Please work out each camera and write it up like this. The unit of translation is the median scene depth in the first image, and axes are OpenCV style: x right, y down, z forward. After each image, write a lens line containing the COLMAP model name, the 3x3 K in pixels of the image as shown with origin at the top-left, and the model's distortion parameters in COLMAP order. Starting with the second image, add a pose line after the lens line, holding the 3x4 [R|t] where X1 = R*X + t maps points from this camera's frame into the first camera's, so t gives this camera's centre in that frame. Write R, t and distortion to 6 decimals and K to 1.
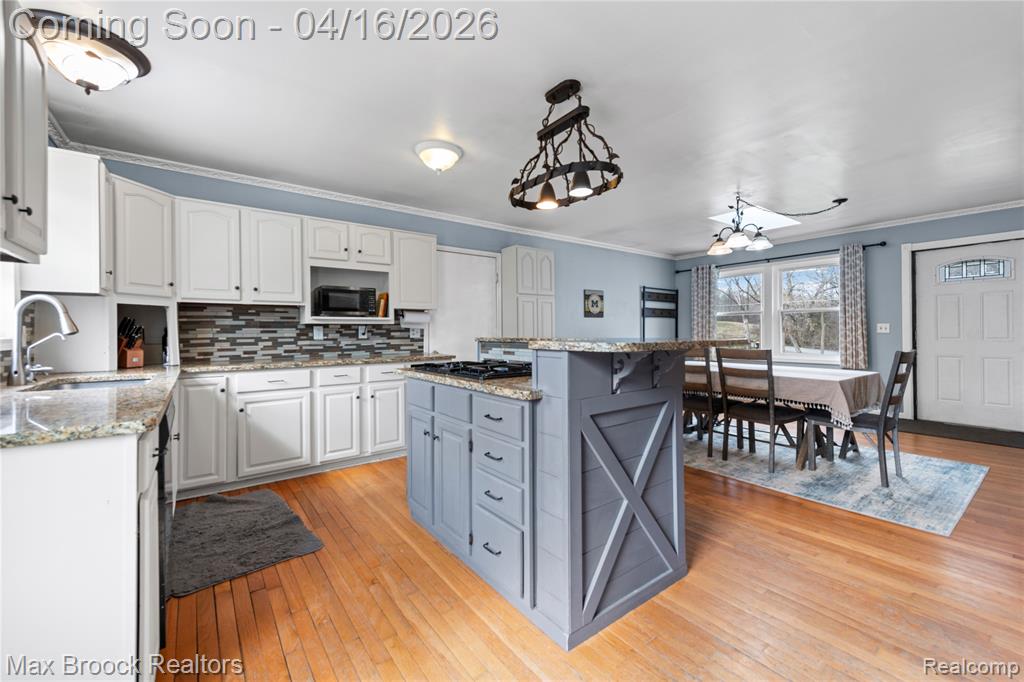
lens RADIAL K [[414.4, 0, 508.7], [0, 414.4, 333.2], [0, 0, 1]] dist [0.014625, -0.001147]
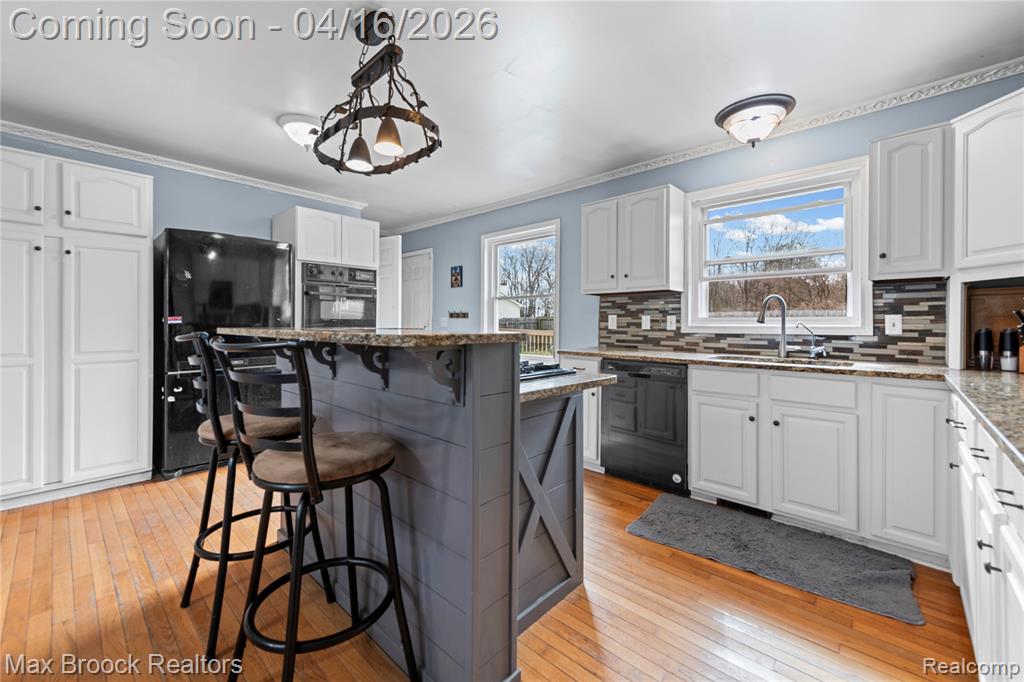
lens RADIAL K [[414.4, 0, 515.0], [0, 414.4, 323.2], [0, 0, 1]] dist [0.014625, -0.001147]
pose [[-0.984864, 0.000883, -0.173326, 0.000372], [0.001375, 0.999995, -0.002717, 0.001820], [0.173323, -0.002914, -0.984861, 0.805349]]
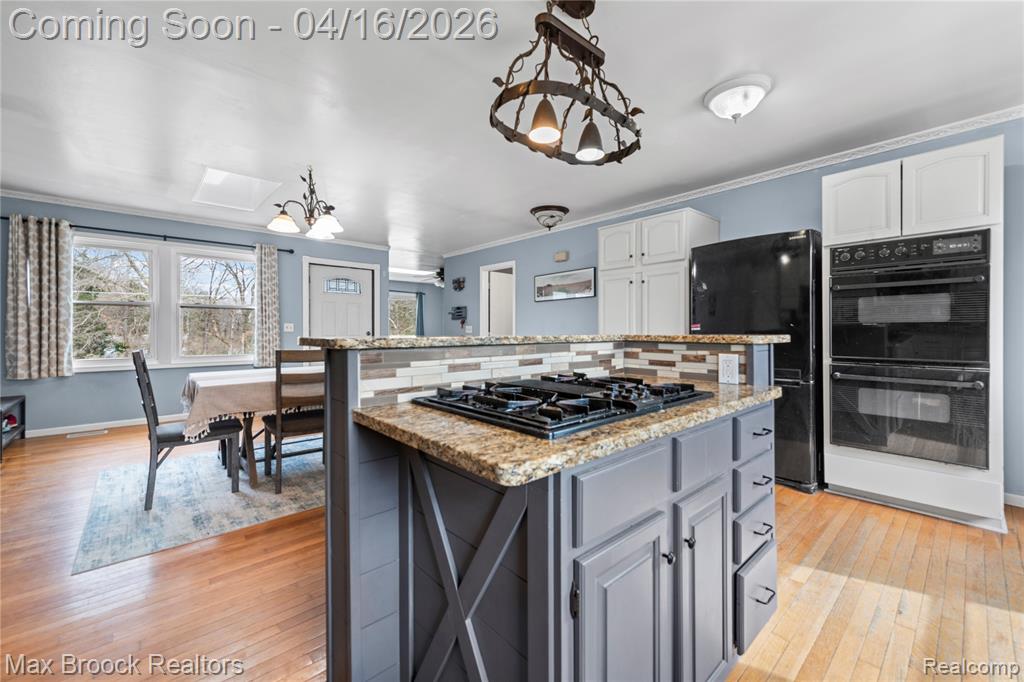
lens RADIAL K [[414.4, 0, 516.7], [0, 414.4, 334.6], [0, 0, 1]] dist [0.014625, -0.001147]
pose [[-0.096162, -0.002171, 0.995363, -0.253822], [0.000845, 0.999997, 0.002263, 0.004310], [-0.995365, 0.001058, -0.096160, 0.504592]]
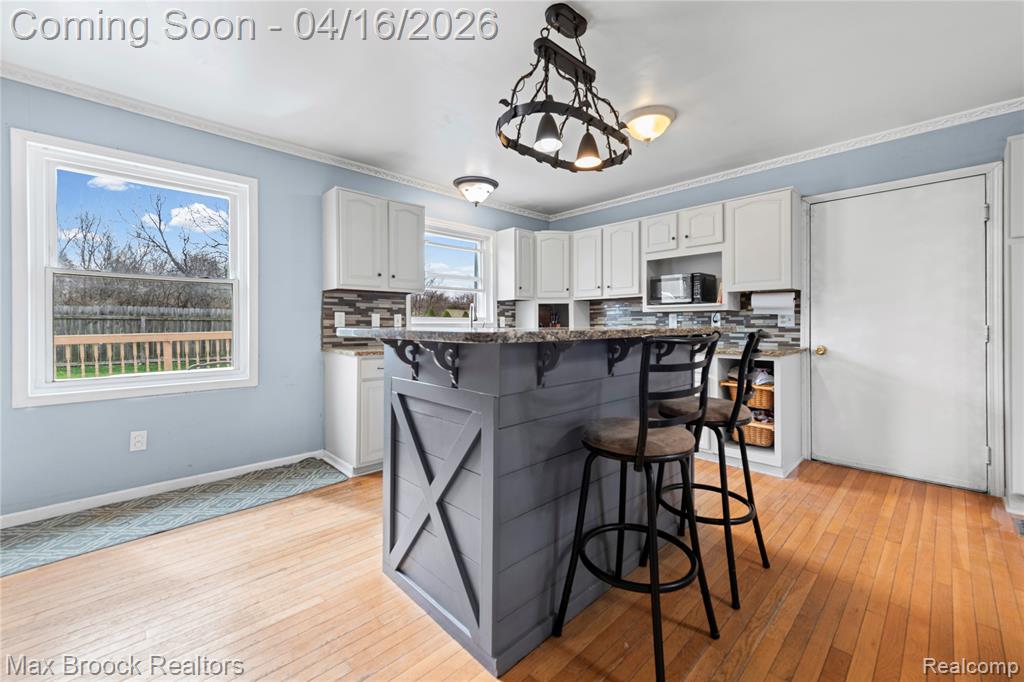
lens RADIAL K [[414.4, 0, 513.0], [0, 414.4, 324.1], [0, 0, 1]] dist [0.014625, -0.001147]
pose [[0.124680, 0.010110, -0.992145, 0.397732], [0.000304, 0.999948, 0.010228, -0.001682], [0.992197, -0.001577, 0.124671, 0.337722]]
